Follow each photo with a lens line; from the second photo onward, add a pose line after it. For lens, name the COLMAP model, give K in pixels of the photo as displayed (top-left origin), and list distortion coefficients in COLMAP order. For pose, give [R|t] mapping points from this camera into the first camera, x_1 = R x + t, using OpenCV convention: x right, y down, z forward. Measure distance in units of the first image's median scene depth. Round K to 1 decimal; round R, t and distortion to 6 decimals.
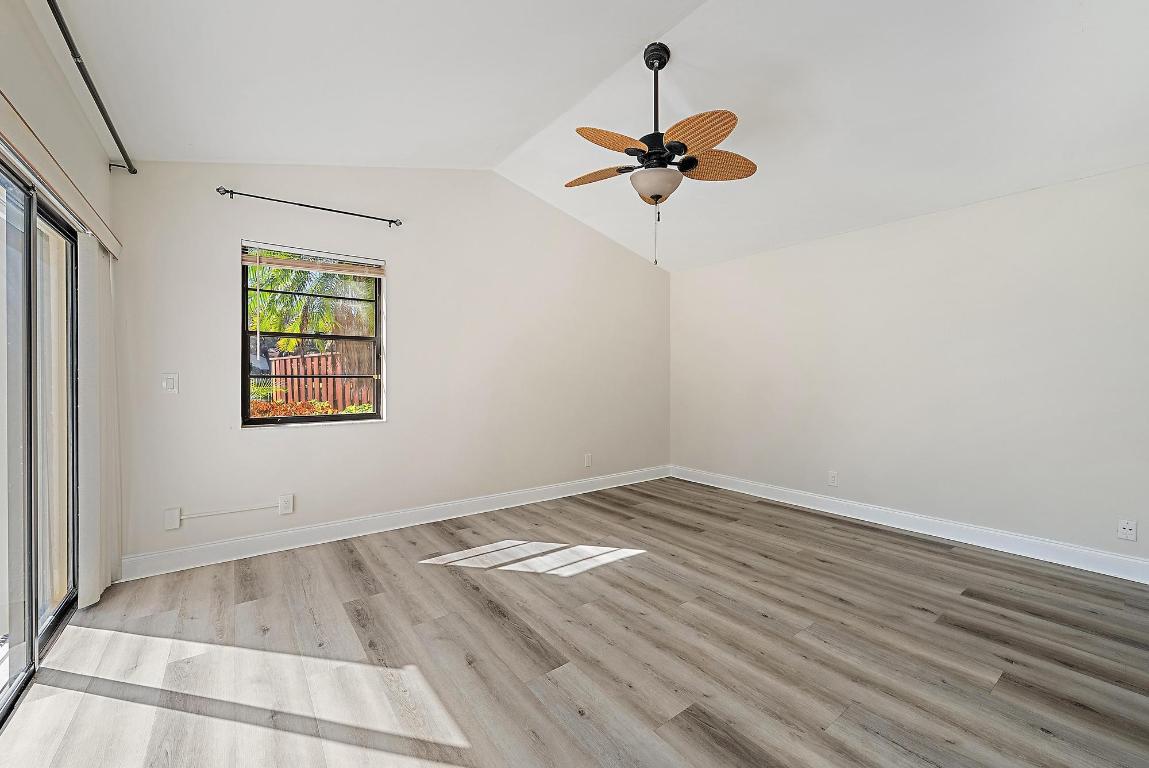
lens RADIAL K [[452.6, 0, 580.2], [0, 452.6, 381.9], [0, 0, 1]] dist [0.001387, -0.000136]
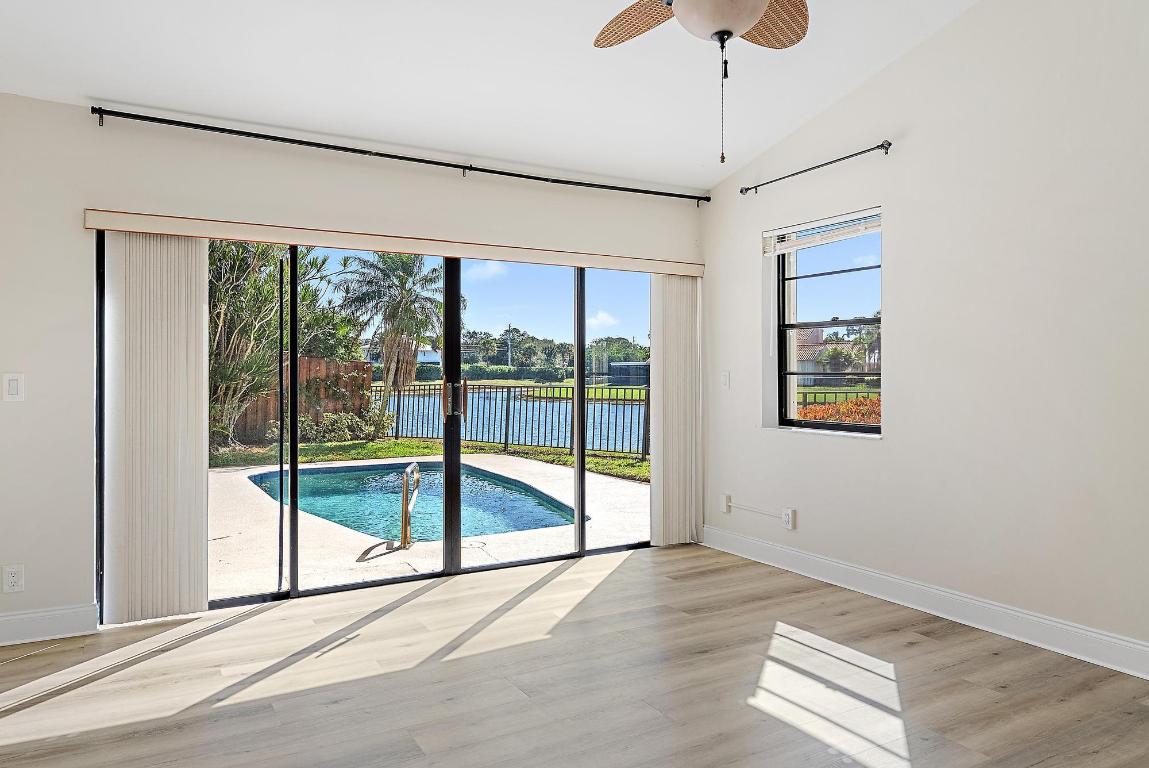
lens RADIAL K [[762.5, 0, 578.5], [0, 762.5, 380.4], [0, 0, 1]] dist [0.005030, 0.002200]
pose [[-0.122509, 0.004188, -0.992459, 0.876462], [-0.009652, 0.999939, 0.005411, -0.000792], [0.992420, 0.010242, -0.122461, 0.783597]]
